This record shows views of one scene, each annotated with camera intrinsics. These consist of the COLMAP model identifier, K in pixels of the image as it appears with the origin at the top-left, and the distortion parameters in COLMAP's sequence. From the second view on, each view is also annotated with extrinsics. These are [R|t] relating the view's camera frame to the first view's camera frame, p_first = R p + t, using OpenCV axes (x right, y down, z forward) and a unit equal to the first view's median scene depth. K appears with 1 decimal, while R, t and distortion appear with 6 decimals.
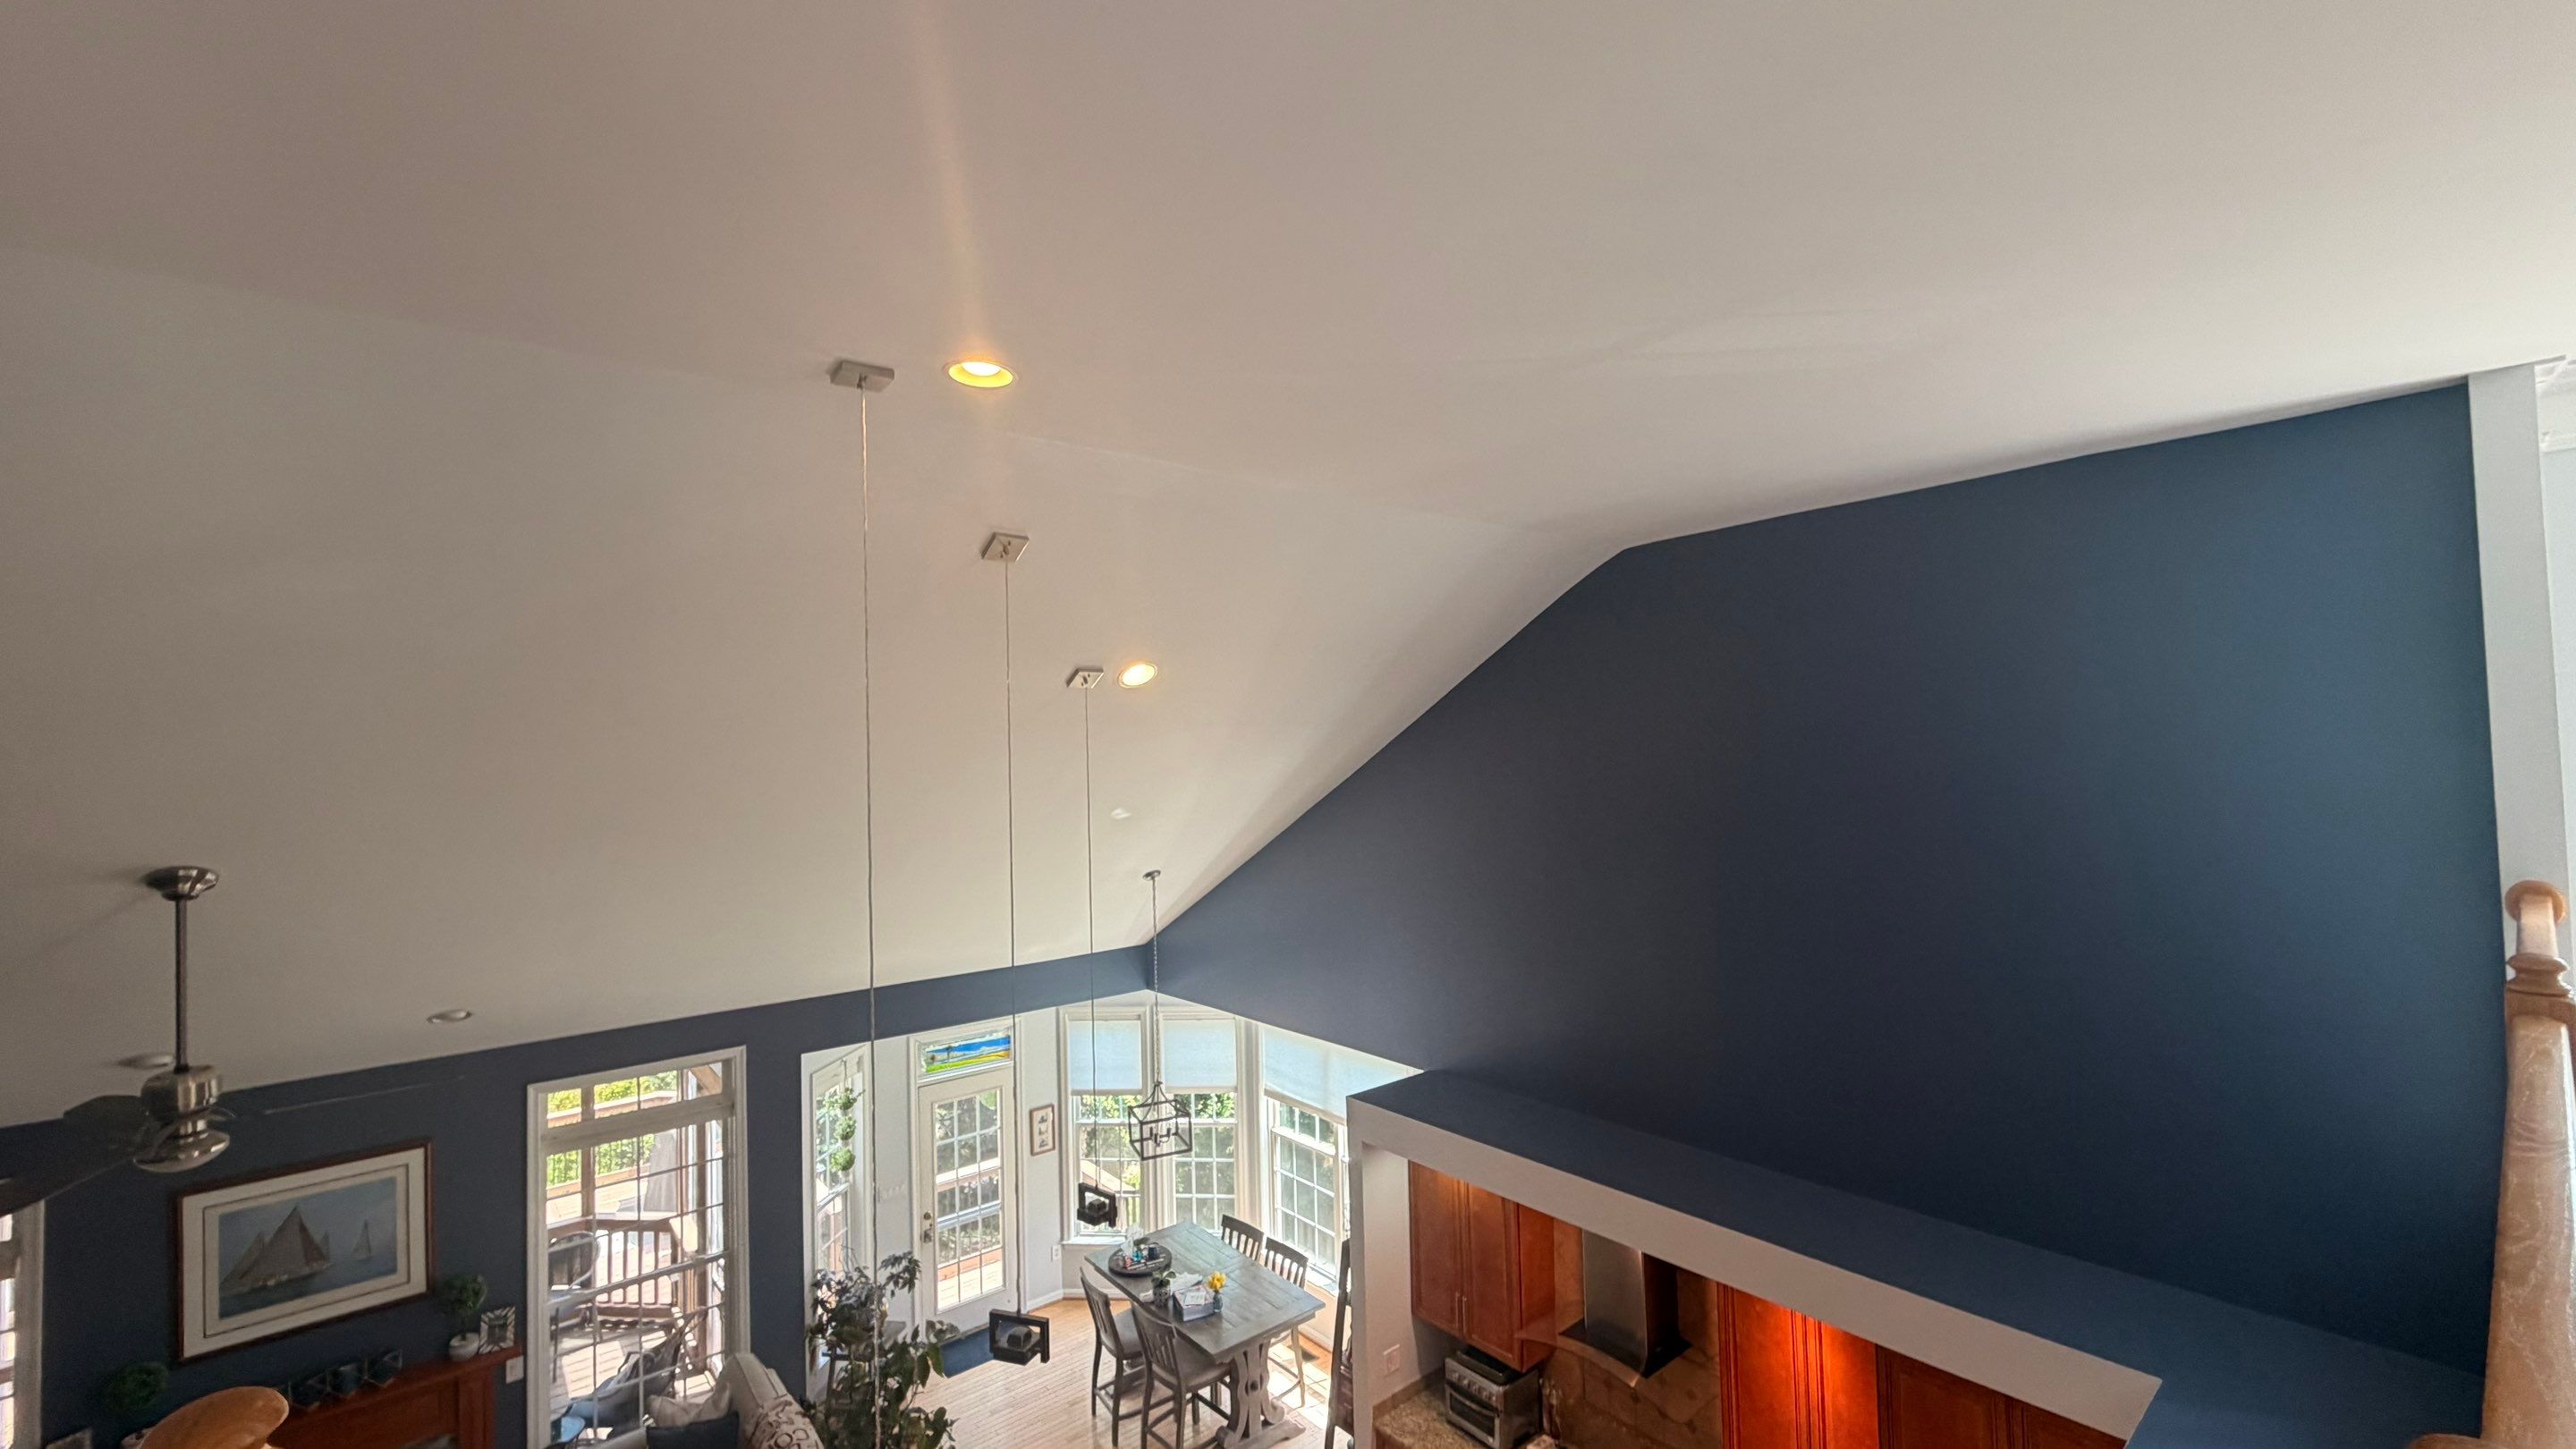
lens RADIAL K [[1030.2, 0, 1279.3], [0, 1030.2, 729.4], [0, 0, 1]] dist [-0.005138, -0.000359]
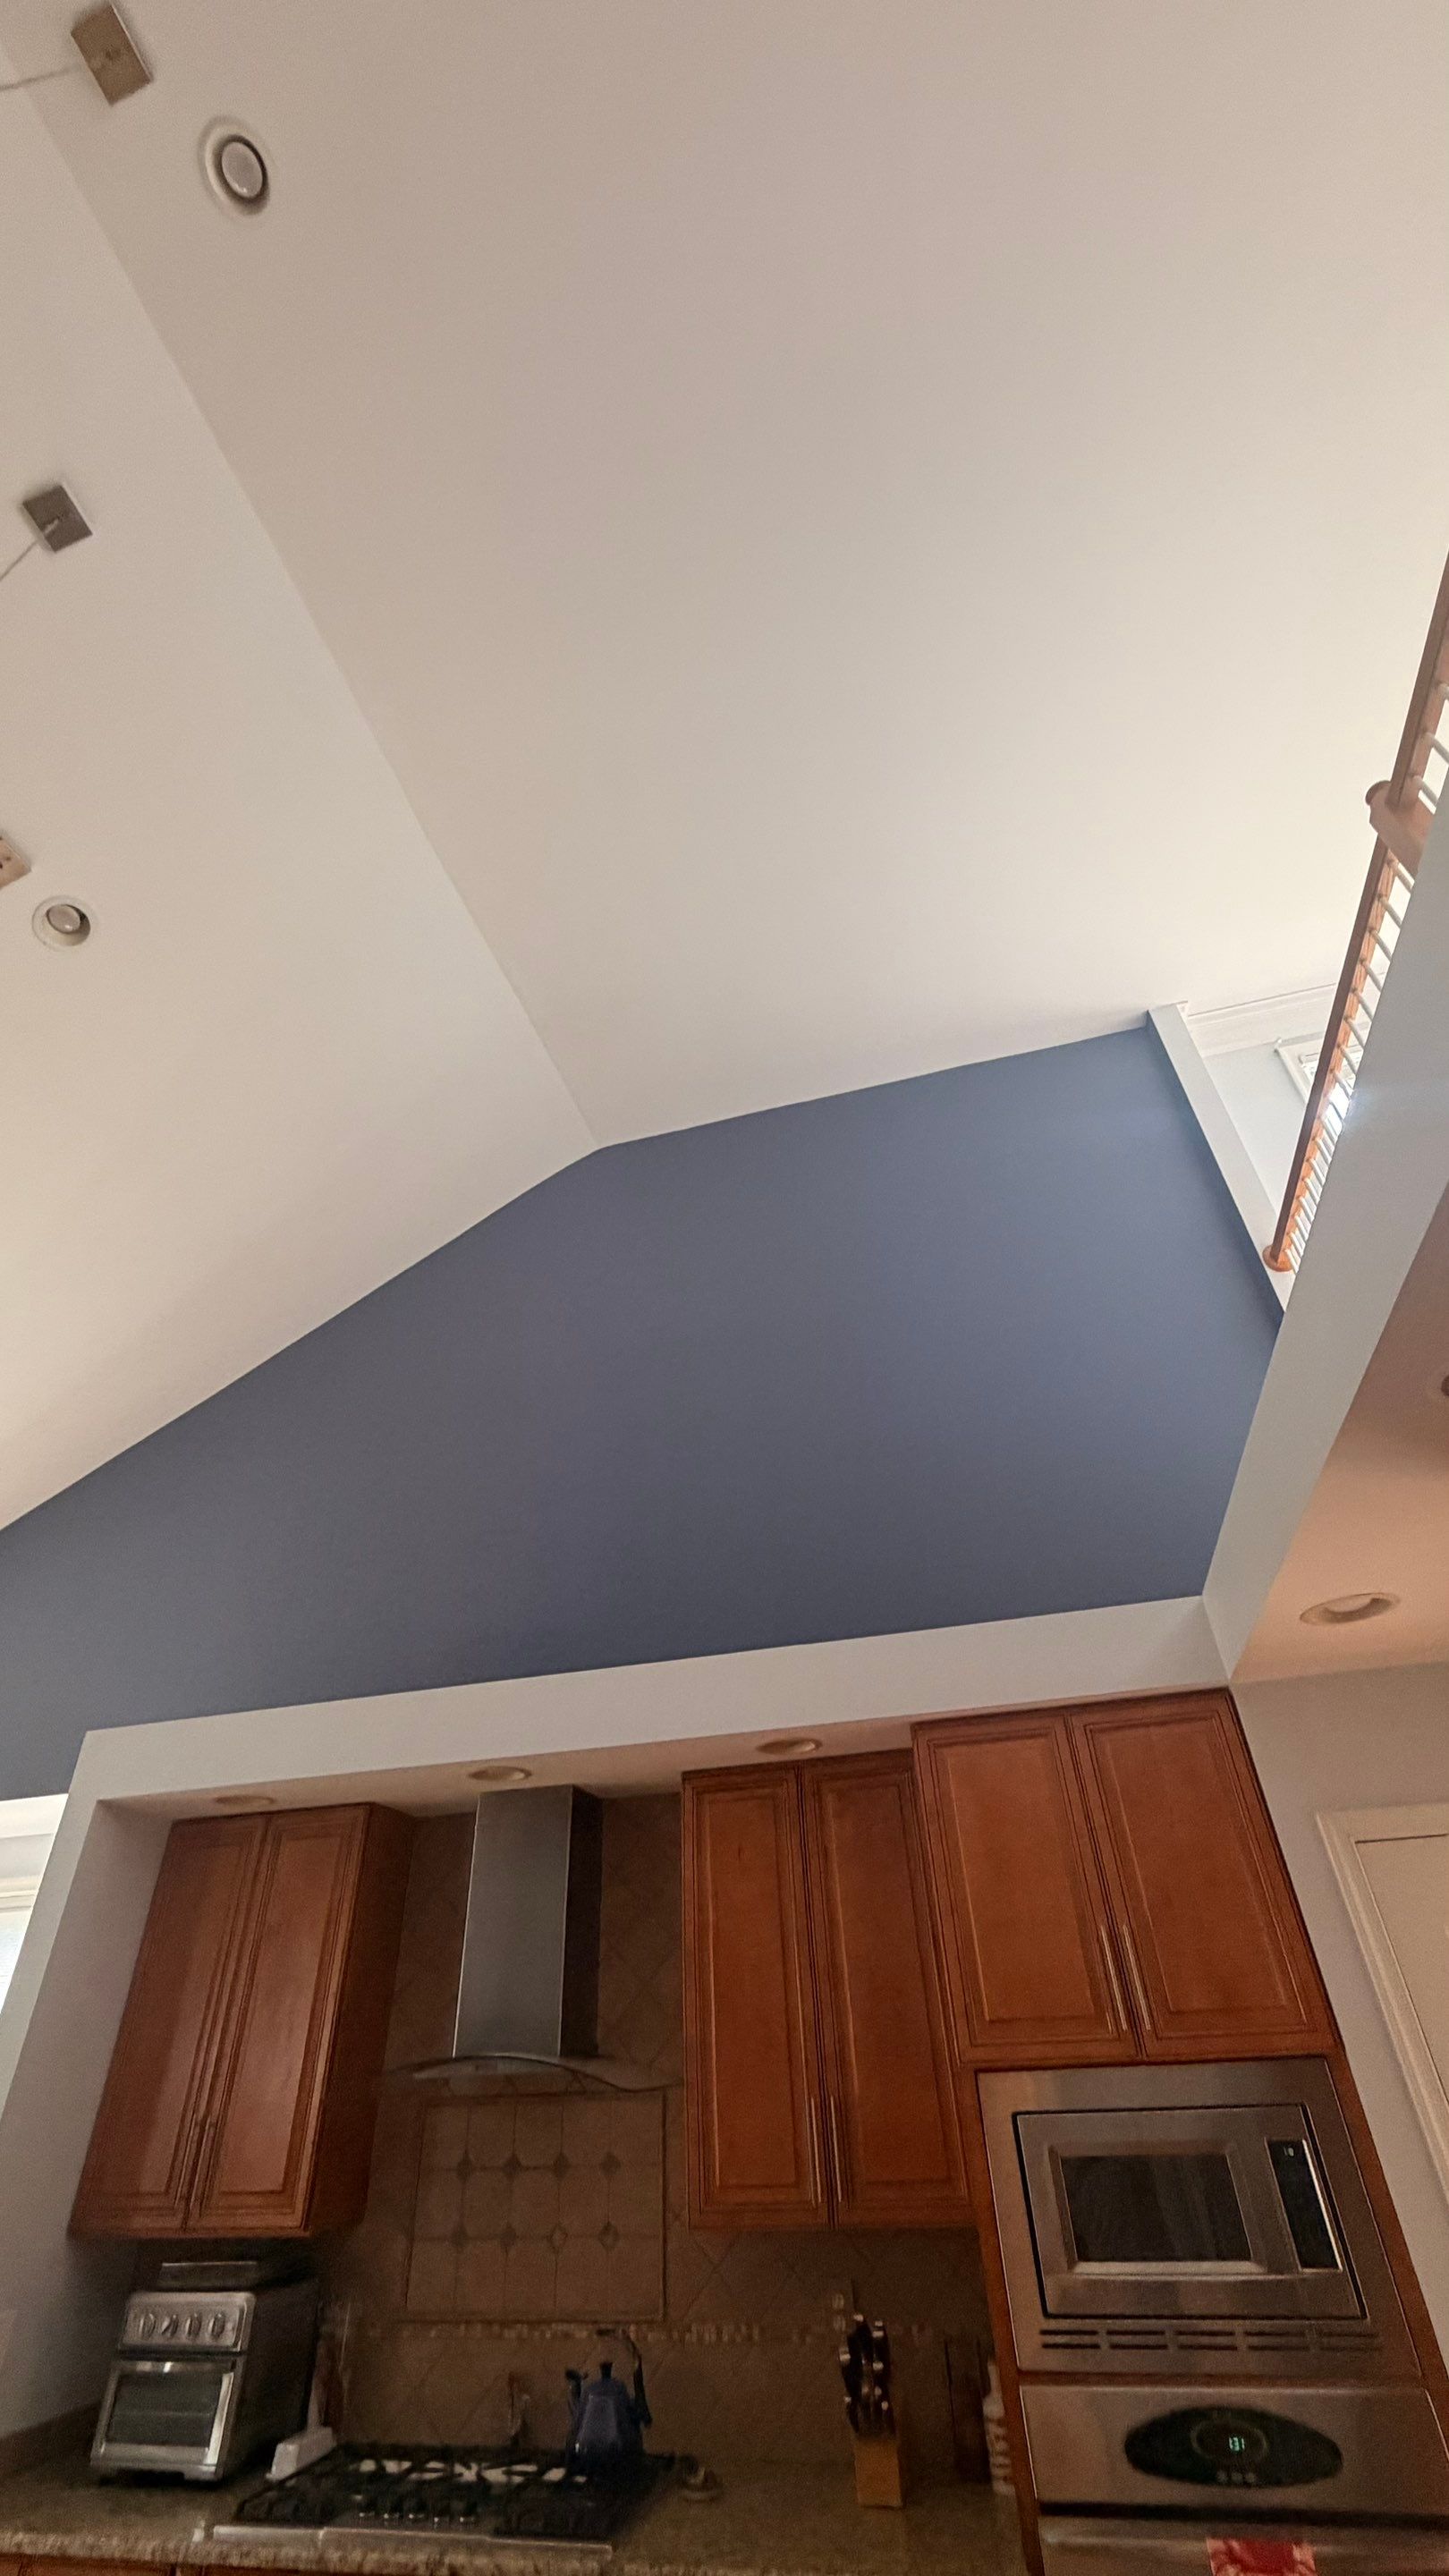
lens RADIAL K [[1030.2, 0, 713.4], [0, 1030.2, 1284.7], [0, 0, 1]] dist [-0.005138, -0.000359]
pose [[0.817073, 0.345873, 0.461263, -0.004065], [-0.004975, 0.804261, -0.594255, 0.536737], [-0.576513, 0.483255, 0.658861, 0.292342]]
